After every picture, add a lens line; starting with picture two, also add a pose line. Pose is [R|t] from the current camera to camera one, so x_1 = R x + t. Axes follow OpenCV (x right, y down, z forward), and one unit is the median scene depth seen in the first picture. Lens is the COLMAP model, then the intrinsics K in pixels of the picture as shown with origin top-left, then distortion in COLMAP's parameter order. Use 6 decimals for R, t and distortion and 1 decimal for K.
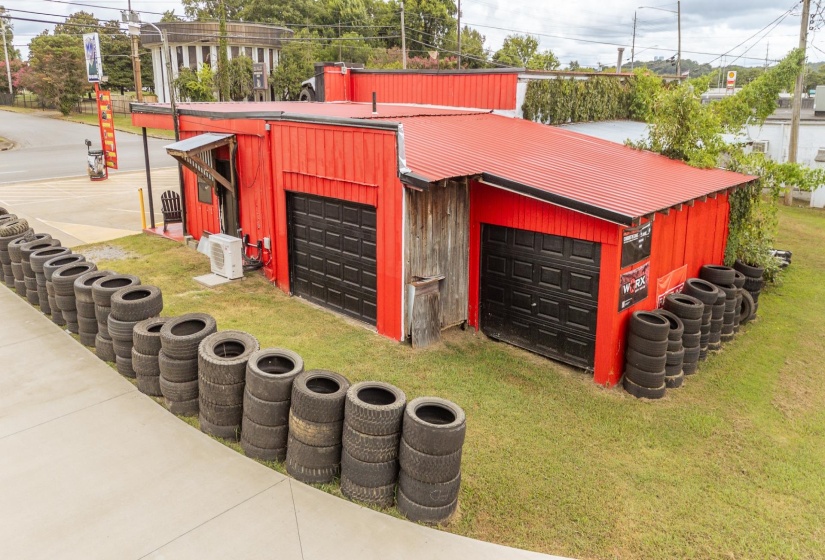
lens RADIAL K [[600.2, 0, 412.5], [0, 600.2, 280.0], [0, 0, 1]] dist [0.001823, 0.001638]
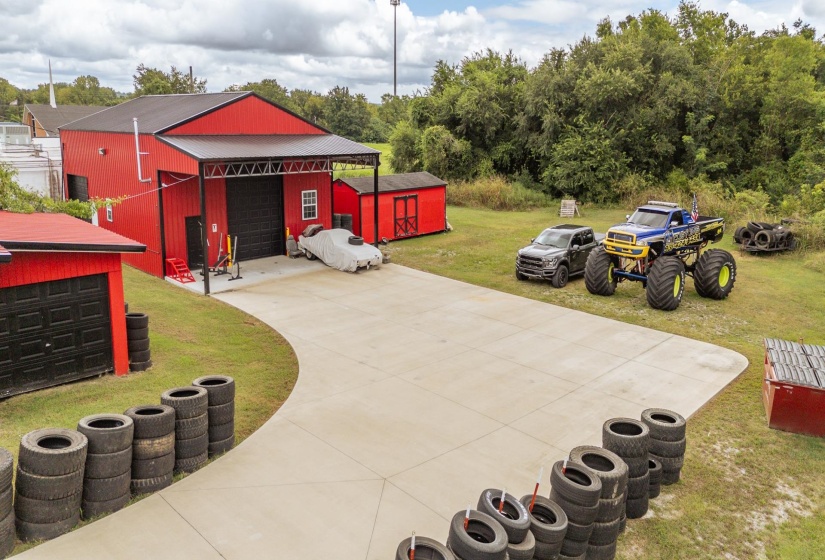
lens RADIAL K [[600.2, 0, 412.5], [0, 600.2, 280.0], [0, 0, 1]] dist [0.001823, 0.001638]
pose [[0.013243, -0.253950, 0.967127, -0.994869], [0.277133, 0.930253, 0.240473, -0.180009], [-0.960740, 0.264838, 0.082698, 0.218101]]
